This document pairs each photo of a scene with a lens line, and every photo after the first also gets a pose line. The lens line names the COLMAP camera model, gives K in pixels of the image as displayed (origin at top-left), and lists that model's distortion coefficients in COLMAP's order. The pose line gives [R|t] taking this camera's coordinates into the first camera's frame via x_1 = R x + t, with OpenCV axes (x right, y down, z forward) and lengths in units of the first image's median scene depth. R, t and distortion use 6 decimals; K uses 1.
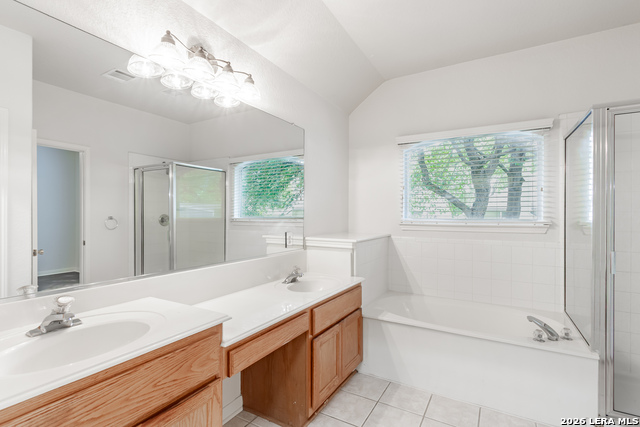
lens RADIAL K [[307.1, 0, 317.6], [0, 307.1, 210.8], [0, 0, 1]] dist [0.011244, 0.001383]
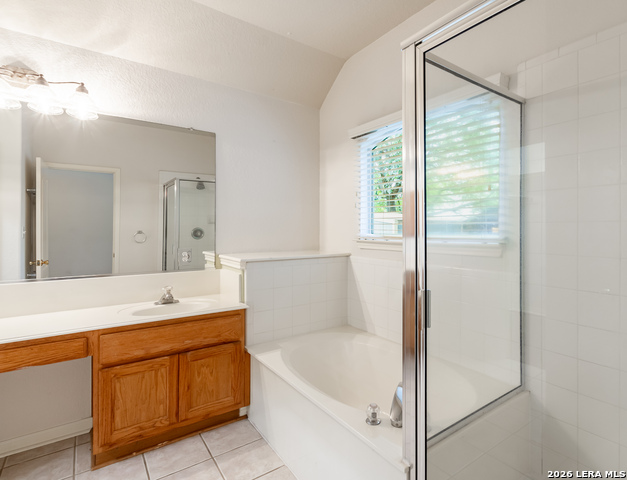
lens RADIAL K [[340.5, 0, 353.1], [0, 340.5, 225.3], [0, 0, 1]] dist [0.004906, -0.001746]
pose [[0.928548, -0.006979, -0.371148, 0.742657], [0.008309, 0.999964, 0.001984, 0.003315], [0.371121, -0.004926, 0.928572, 0.254490]]
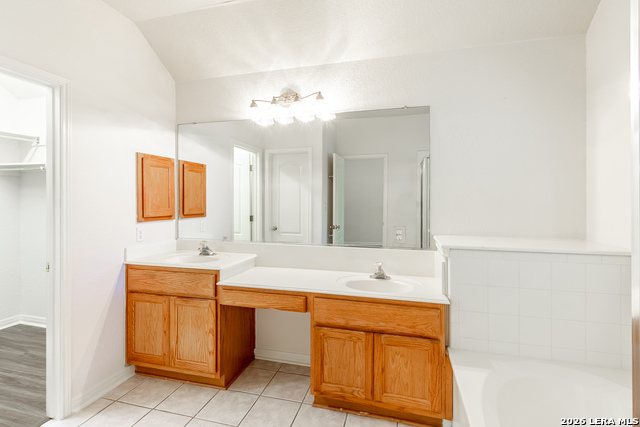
lens RADIAL K [[307.1, 0, 322.1], [0, 307.1, 197.9], [0, 0, 1]] dist [0.011244, 0.001383]
pose [[0.263356, -0.004871, -0.964686, 0.739411], [0.013729, 0.999905, -0.001301, -0.019188], [0.964601, -0.012902, 0.263398, 0.535368]]
